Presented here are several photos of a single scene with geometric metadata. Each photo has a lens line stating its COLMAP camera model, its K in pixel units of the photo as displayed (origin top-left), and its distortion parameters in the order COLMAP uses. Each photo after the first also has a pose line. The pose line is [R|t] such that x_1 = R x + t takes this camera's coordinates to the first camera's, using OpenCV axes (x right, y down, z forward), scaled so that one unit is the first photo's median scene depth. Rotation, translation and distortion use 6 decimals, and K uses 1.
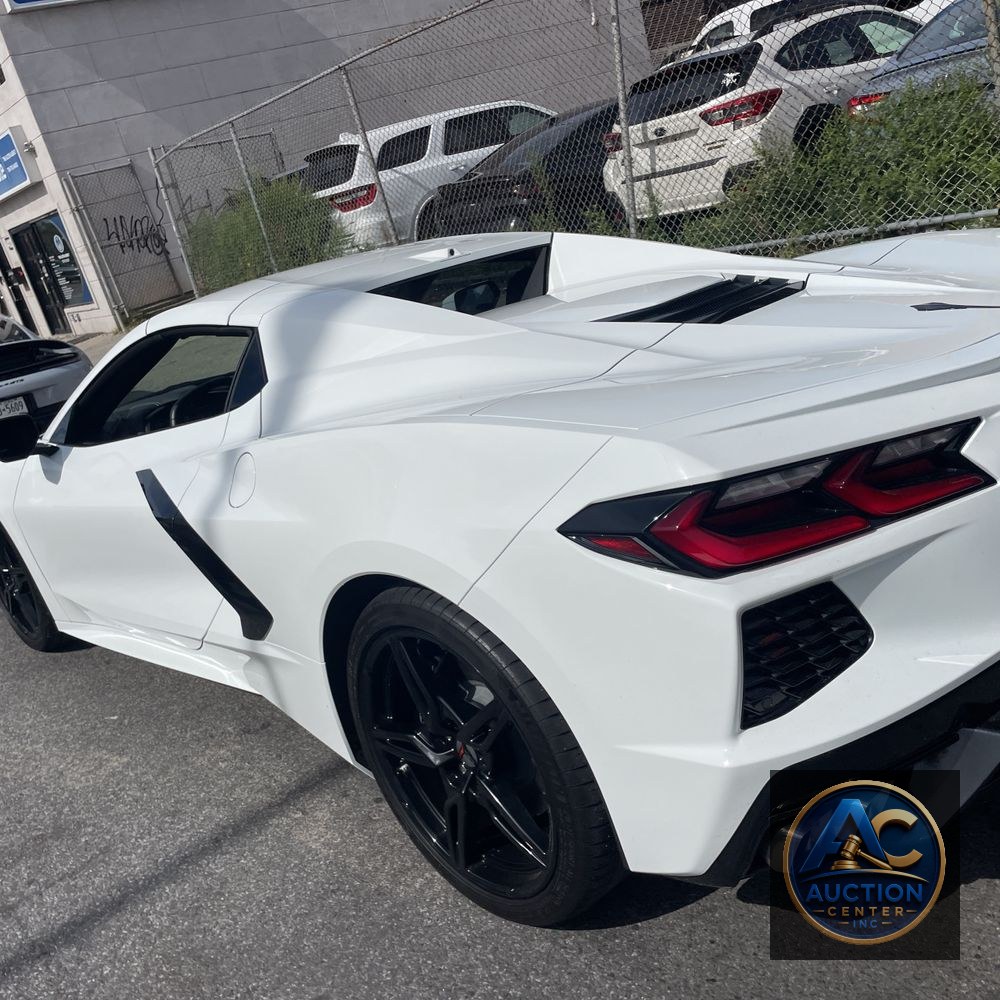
lens RADIAL K [[1018.8, 0, 471.3], [0, 1018.8, 496.6], [0, 0, 1]] dist [0.109641, -0.186158]
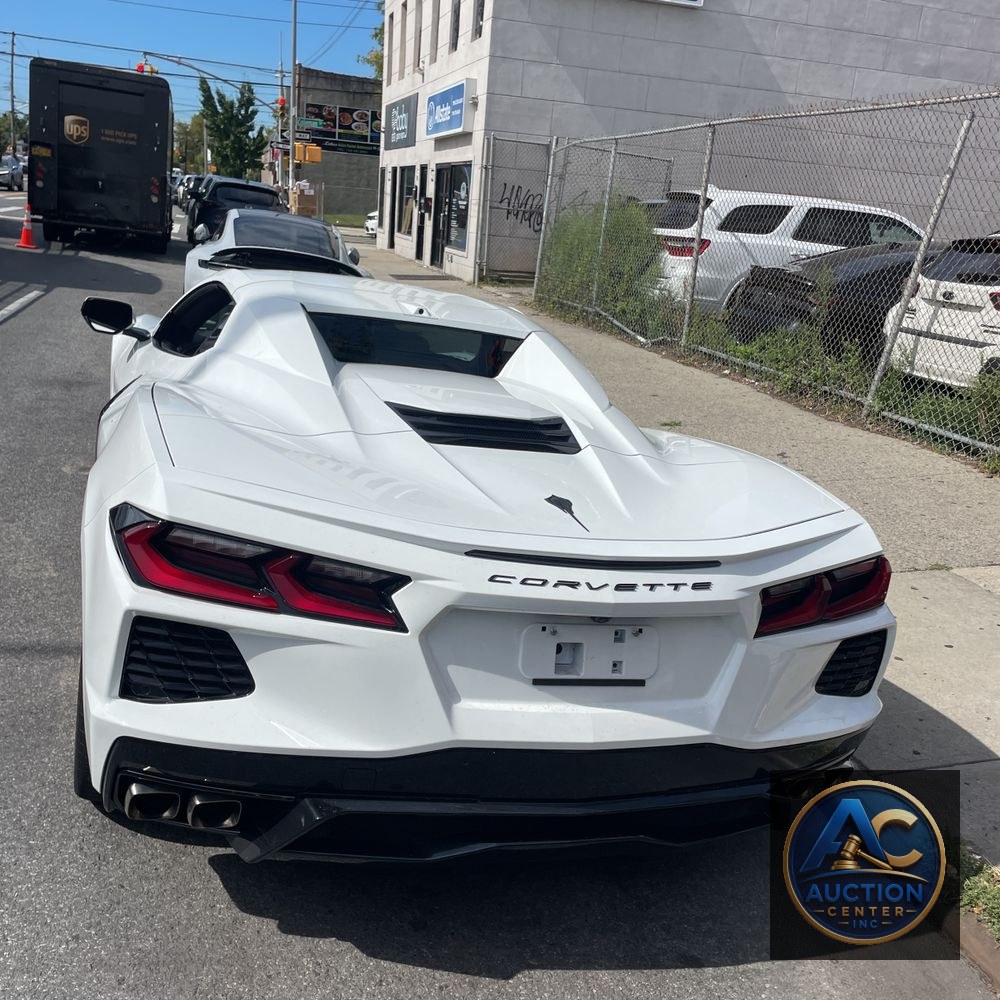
lens RADIAL K [[1018.8, 0, 471.3], [0, 1018.8, 496.6], [0, 0, 1]] dist [0.109641, -0.186158]
pose [[0.850709, 0.431354, -0.300381, 0.165075], [-0.433662, 0.898894, 0.062659, -0.051082], [0.297039, 0.076960, 0.951759, -0.028506]]
